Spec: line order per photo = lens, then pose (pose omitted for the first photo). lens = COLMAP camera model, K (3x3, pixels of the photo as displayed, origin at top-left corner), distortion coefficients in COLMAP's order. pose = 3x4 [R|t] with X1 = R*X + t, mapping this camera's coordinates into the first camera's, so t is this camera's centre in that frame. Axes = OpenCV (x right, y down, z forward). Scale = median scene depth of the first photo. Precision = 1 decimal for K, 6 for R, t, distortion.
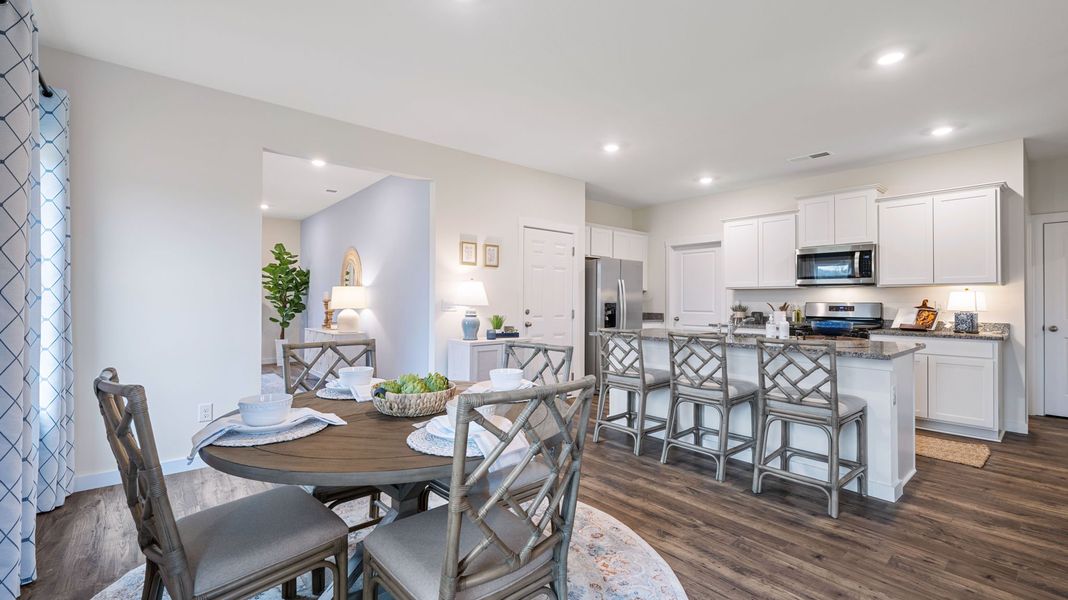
lens RADIAL K [[450.9, 0, 533.0], [0, 450.9, 298.5], [0, 0, 1]] dist [-0.003233, -0.000397]
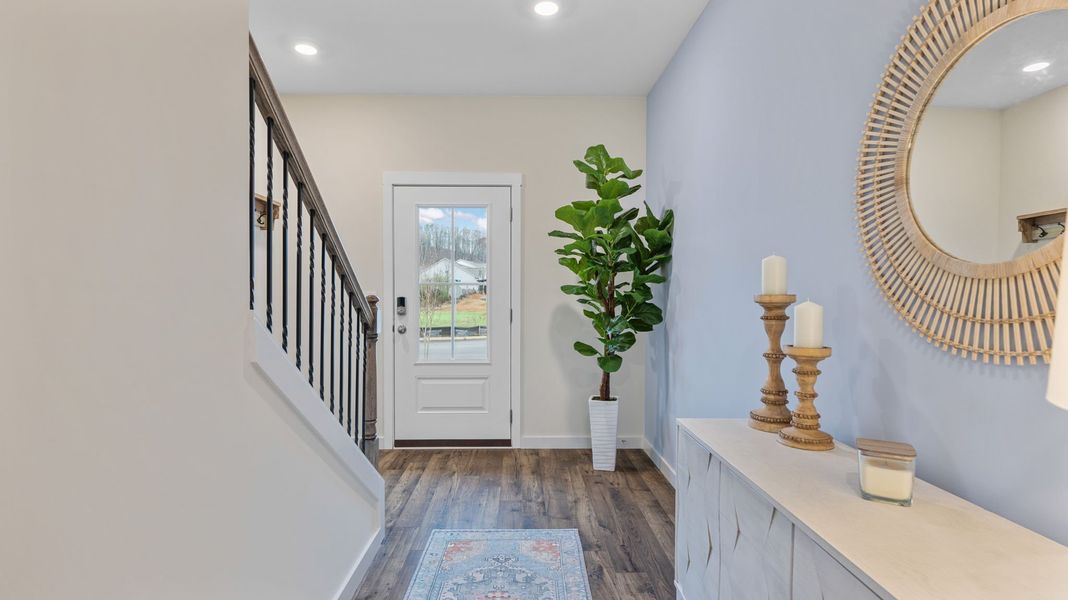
lens RADIAL K [[450.9, 0, 535.4], [0, 450.9, 297.2], [0, 0, 1]] dist [-0.003233, -0.000397]
pose [[0.760940, -0.001096, -0.648822, -0.357697], [0.003873, 0.999988, 0.002853, 0.003153], [0.648811, -0.004684, 0.760935, 0.678489]]
